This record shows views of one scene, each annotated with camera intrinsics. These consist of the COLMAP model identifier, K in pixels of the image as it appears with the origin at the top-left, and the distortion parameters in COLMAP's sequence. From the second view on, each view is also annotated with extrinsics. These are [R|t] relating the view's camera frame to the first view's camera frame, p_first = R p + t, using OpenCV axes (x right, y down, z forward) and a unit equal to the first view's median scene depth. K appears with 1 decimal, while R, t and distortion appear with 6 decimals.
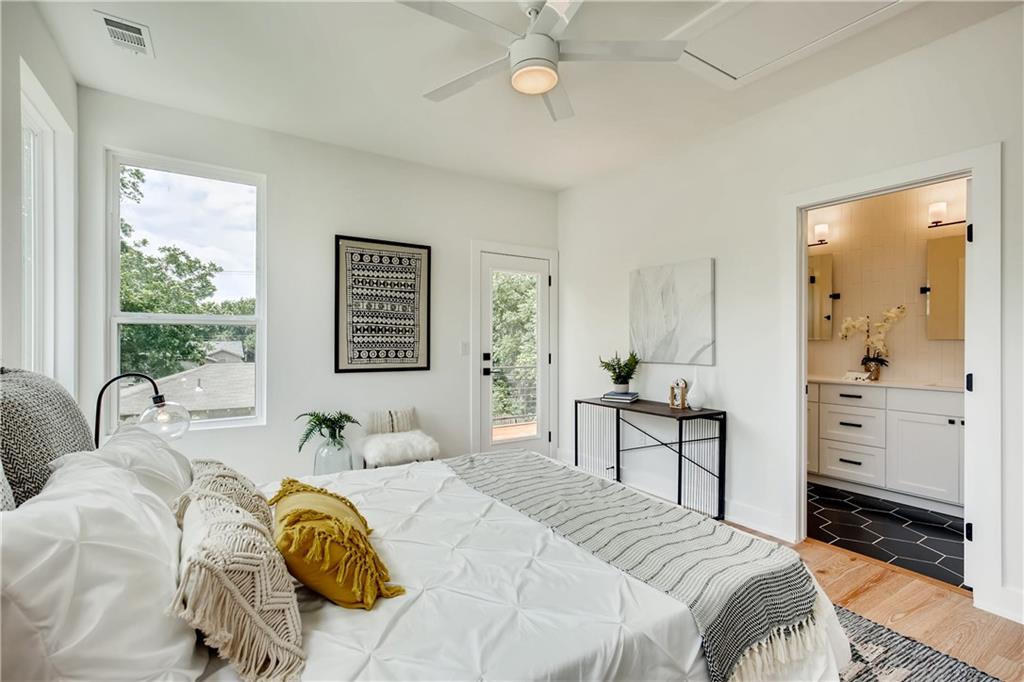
lens RADIAL K [[463.7, 0, 520.3], [0, 463.7, 342.6], [0, 0, 1]] dist [-0.002316, 0.002370]
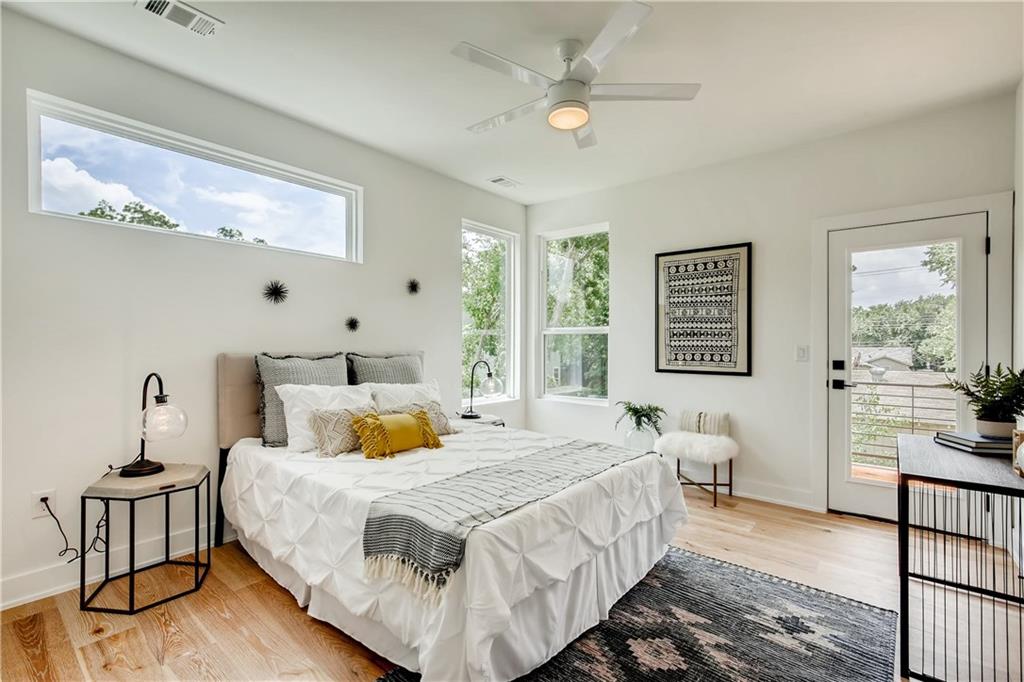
lens RADIAL K [[463.7, 0, 509.5], [0, 463.7, 344.6], [0, 0, 1]] dist [-0.002316, 0.002370]
pose [[0.301254, -0.002260, -0.953541, 0.569670], [-0.005773, 0.999975, -0.004194, 0.003071], [0.953526, 0.006768, 0.301233, 0.278117]]
